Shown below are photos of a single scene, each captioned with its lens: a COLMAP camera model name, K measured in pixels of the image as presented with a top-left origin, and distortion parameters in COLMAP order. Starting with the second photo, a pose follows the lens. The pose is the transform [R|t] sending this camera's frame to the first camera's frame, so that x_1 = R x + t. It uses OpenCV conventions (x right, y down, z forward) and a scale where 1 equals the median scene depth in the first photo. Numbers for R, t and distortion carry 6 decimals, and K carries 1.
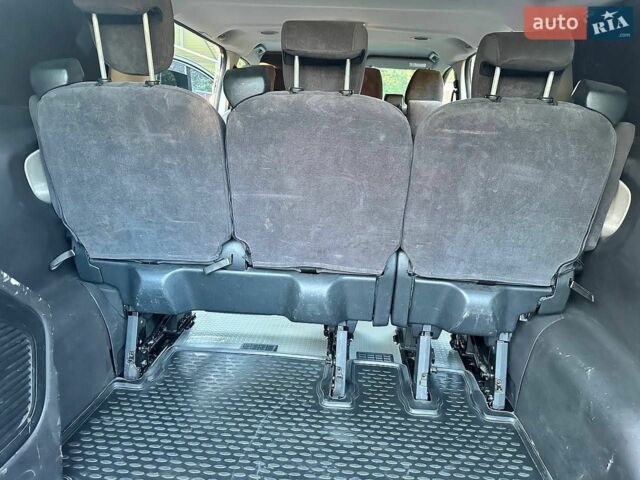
lens RADIAL K [[453.2, 0, 319.9], [0, 453.2, 237.1], [0, 0, 1]] dist [0.068027, -0.086990]
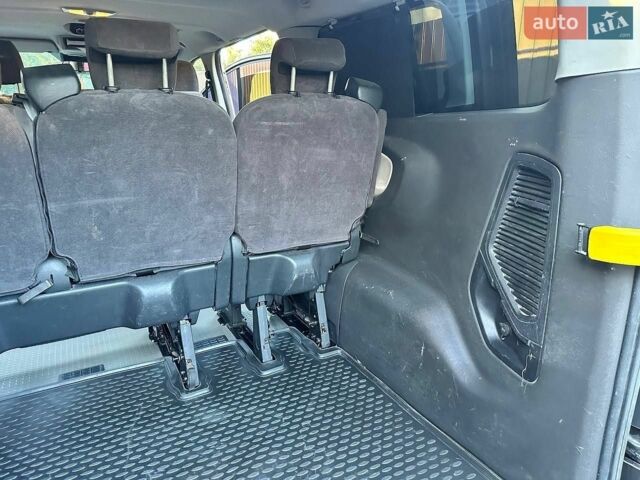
lens RADIAL K [[453.2, 0, 325.5], [0, 453.2, 237.8], [0, 0, 1]] dist [0.068027, -0.086990]
pose [[0.833495, -0.189743, 0.518925, -0.214321], [0.175137, 0.981483, 0.077571, -0.008687], [-0.524035, 0.026228, 0.851293, -0.047137]]
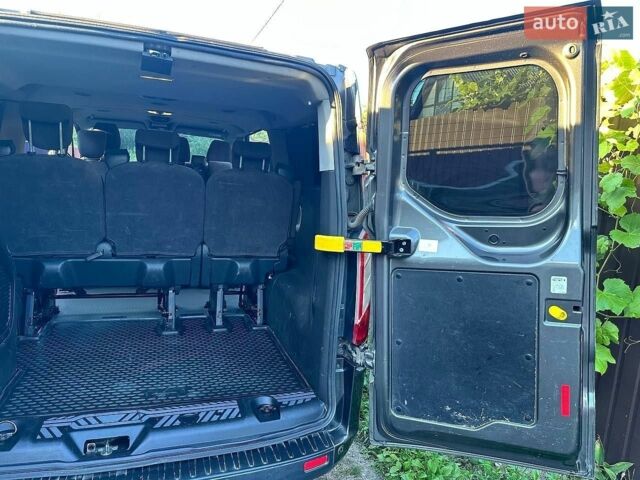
lens RADIAL K [[453.2, 0, 329.7], [0, 453.2, 240.3], [0, 0, 1]] dist [0.068027, -0.086990]
pose [[0.913341, -0.034556, 0.405727, -0.121707], [0.073481, 0.994022, -0.080753, 0.225004], [-0.400511, 0.103568, 0.910420, -1.027546]]
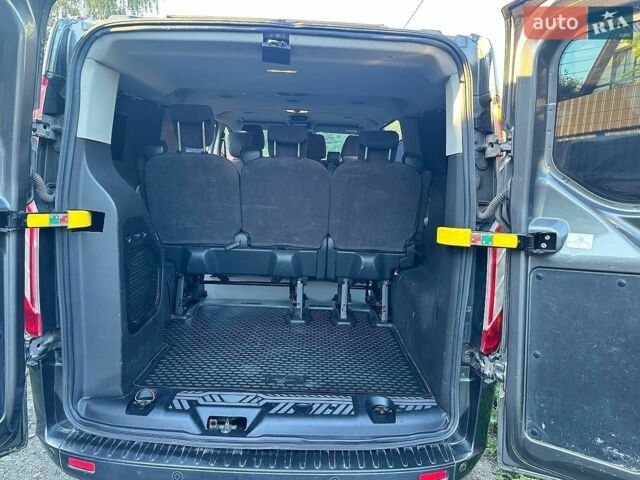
lens RADIAL K [[453.2, 0, 321.0], [0, 453.2, 244.5], [0, 0, 1]] dist [0.068027, -0.086990]
pose [[0.995948, -0.018425, 0.088018, -0.027869], [0.025804, 0.996178, -0.083444, 0.239086], [-0.086144, 0.085377, 0.992618, -0.962276]]
